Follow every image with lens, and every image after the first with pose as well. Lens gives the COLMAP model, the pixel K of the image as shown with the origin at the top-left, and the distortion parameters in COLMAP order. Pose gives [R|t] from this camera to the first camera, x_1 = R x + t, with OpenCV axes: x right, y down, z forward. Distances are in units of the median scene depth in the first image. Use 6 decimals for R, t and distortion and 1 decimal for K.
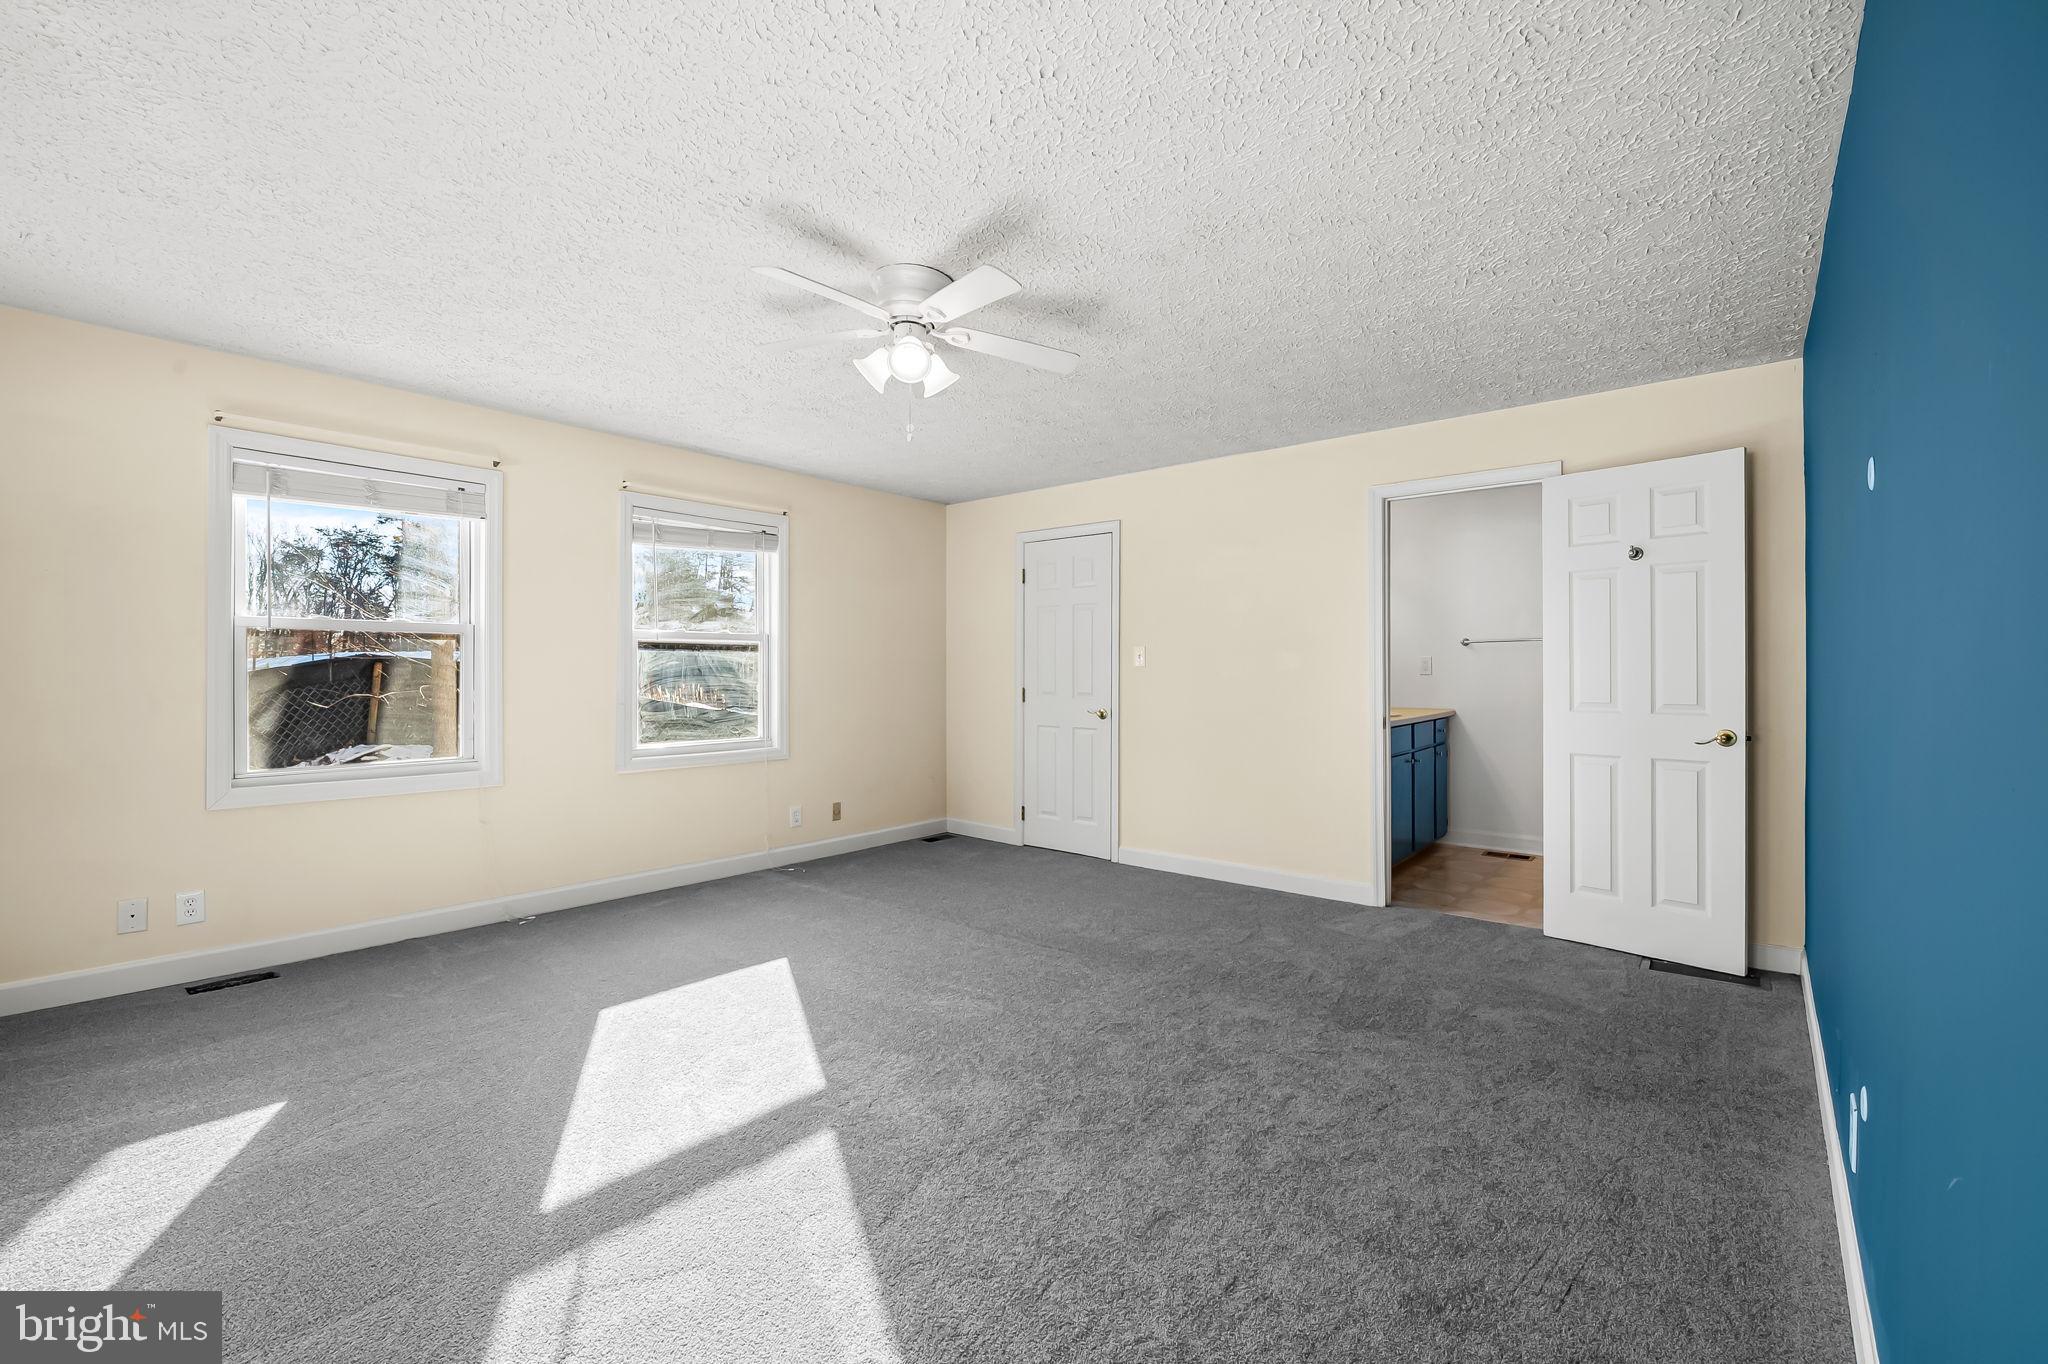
lens RADIAL K [[830.0, 0, 1028.4], [0, 830.0, 673.3], [0, 0, 1]] dist [-0.003294, -0.000418]
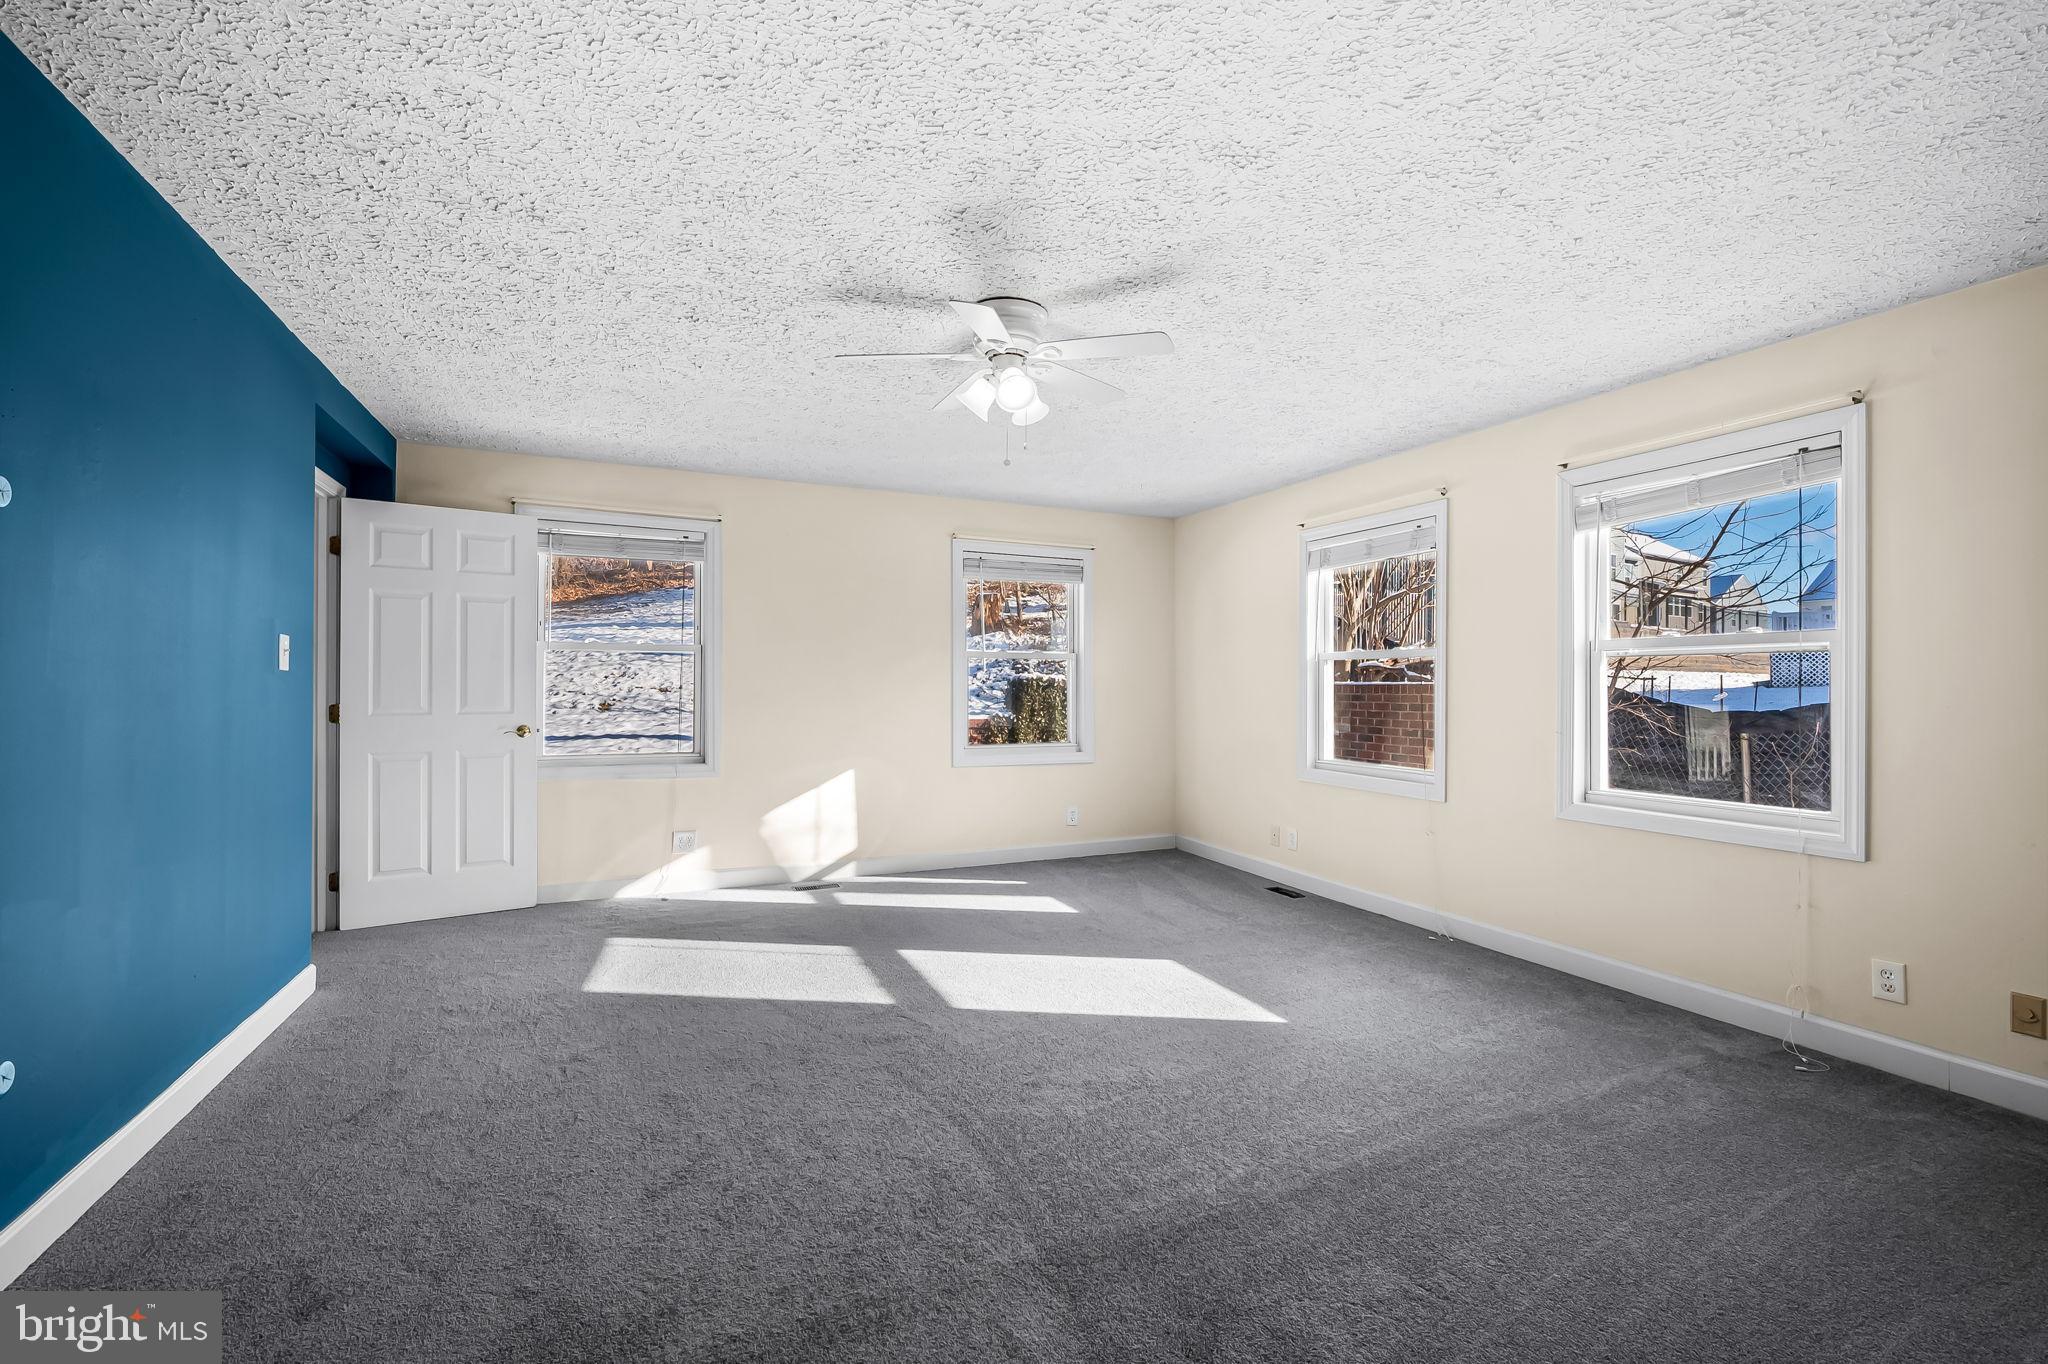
lens RADIAL K [[831.9, 0, 1025.2], [0, 831.9, 695.5], [0, 0, 1]] dist [-0.001926, -0.000265]
pose [[-0.390798, 0.007954, -0.920442, 0.579671], [-0.007806, 0.999898, 0.011955, -0.007313], [0.920444, 0.011857, -0.390696, 1.022183]]
